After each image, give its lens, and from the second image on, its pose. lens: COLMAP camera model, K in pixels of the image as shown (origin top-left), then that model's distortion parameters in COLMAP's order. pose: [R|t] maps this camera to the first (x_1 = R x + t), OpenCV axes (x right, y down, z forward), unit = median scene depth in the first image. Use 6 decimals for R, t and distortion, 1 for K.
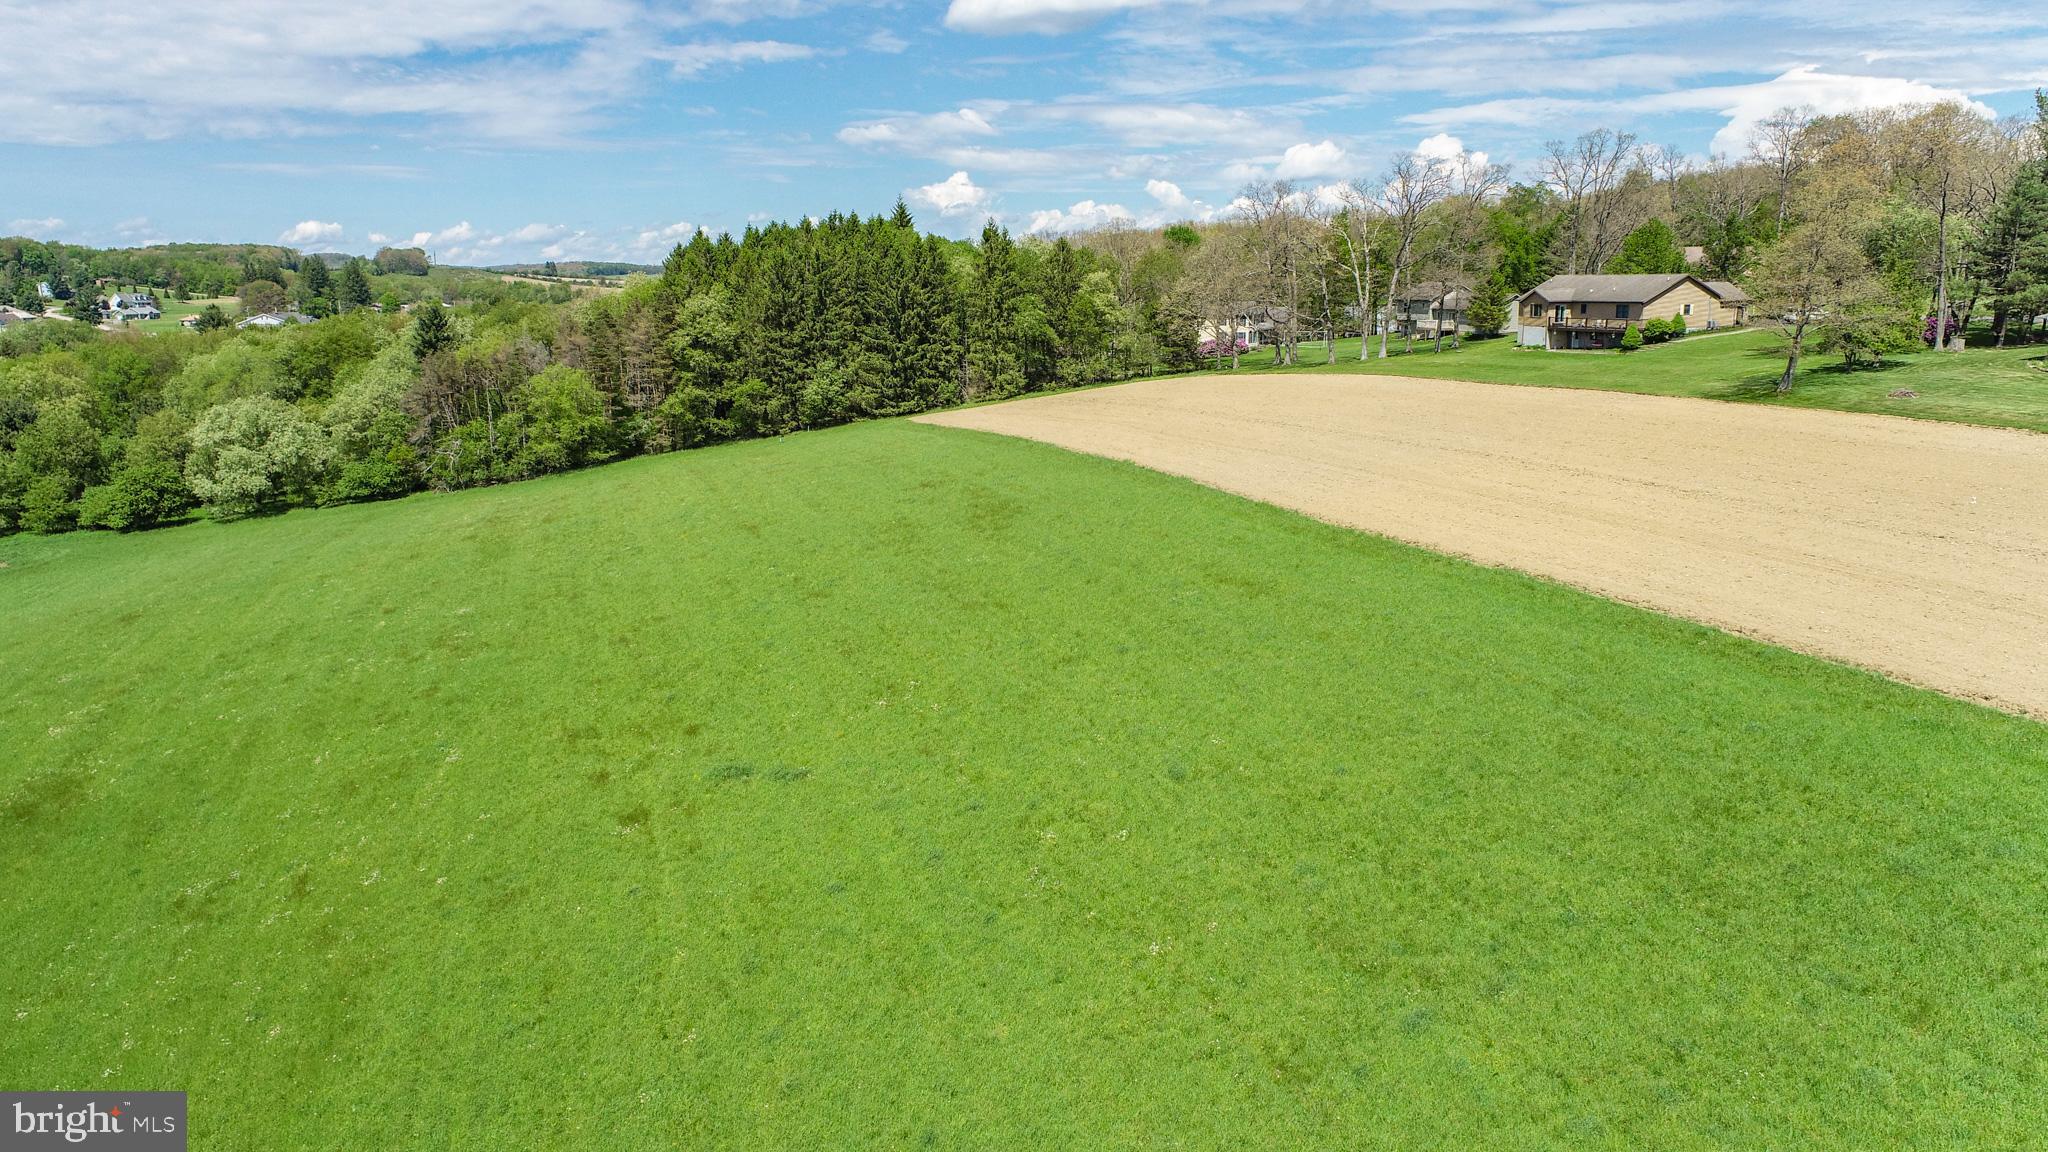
lens RADIAL K [[1388.5, 0, 1027.9], [0, 1388.5, 583.2], [0, 0, 1]] dist [-0.016827, 0.010645]
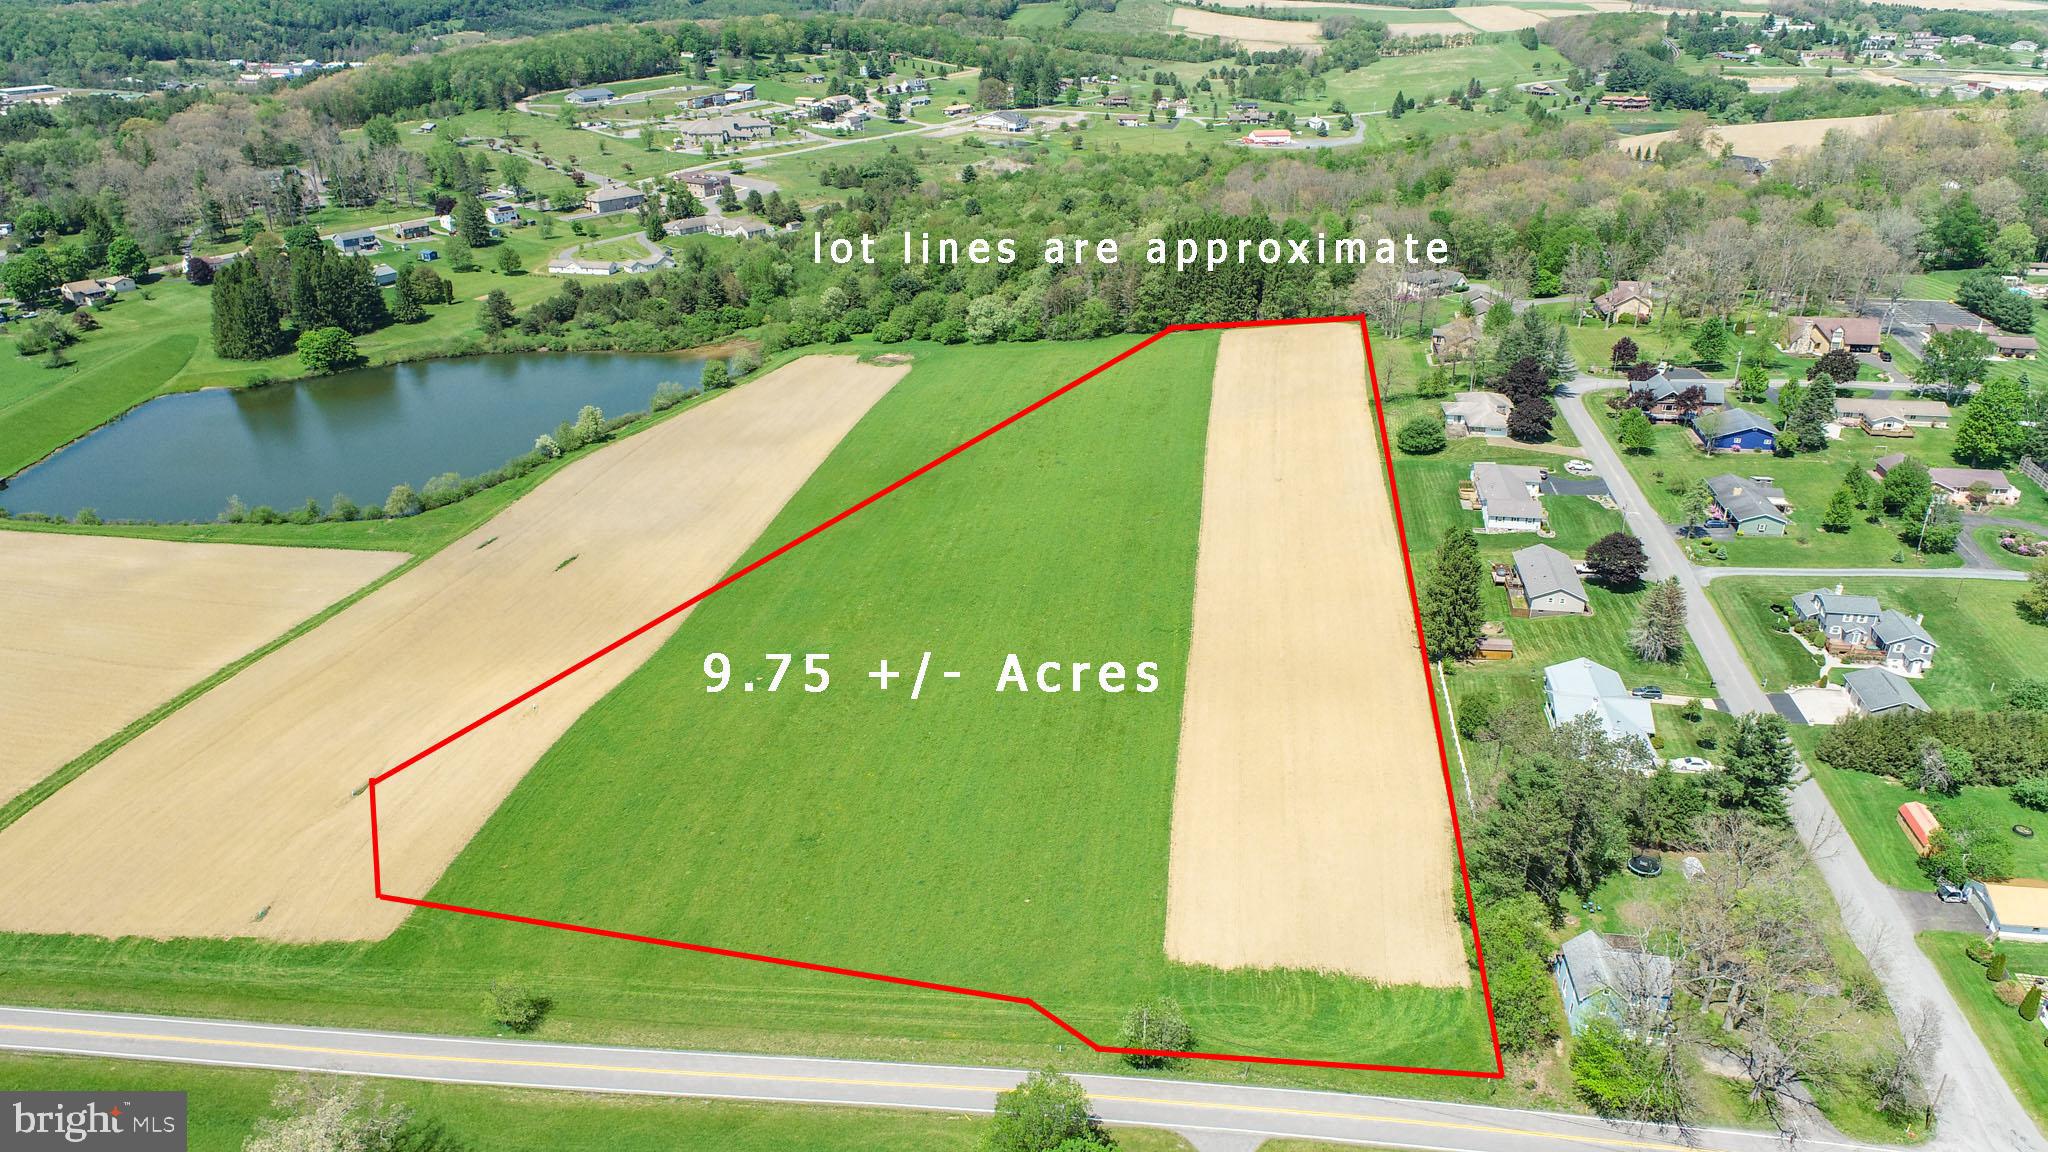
lens RADIAL K [[1388.5, 0, 1022.7], [0, 1388.5, 575.9], [0, 0, 1]] dist [-0.016827, 0.010645]
pose [[0.889123, 0.194309, -0.414373, 0.381330], [-0.100612, 0.966235, 0.237205, -0.135839], [0.446472, -0.169214, 0.878652, -0.759908]]
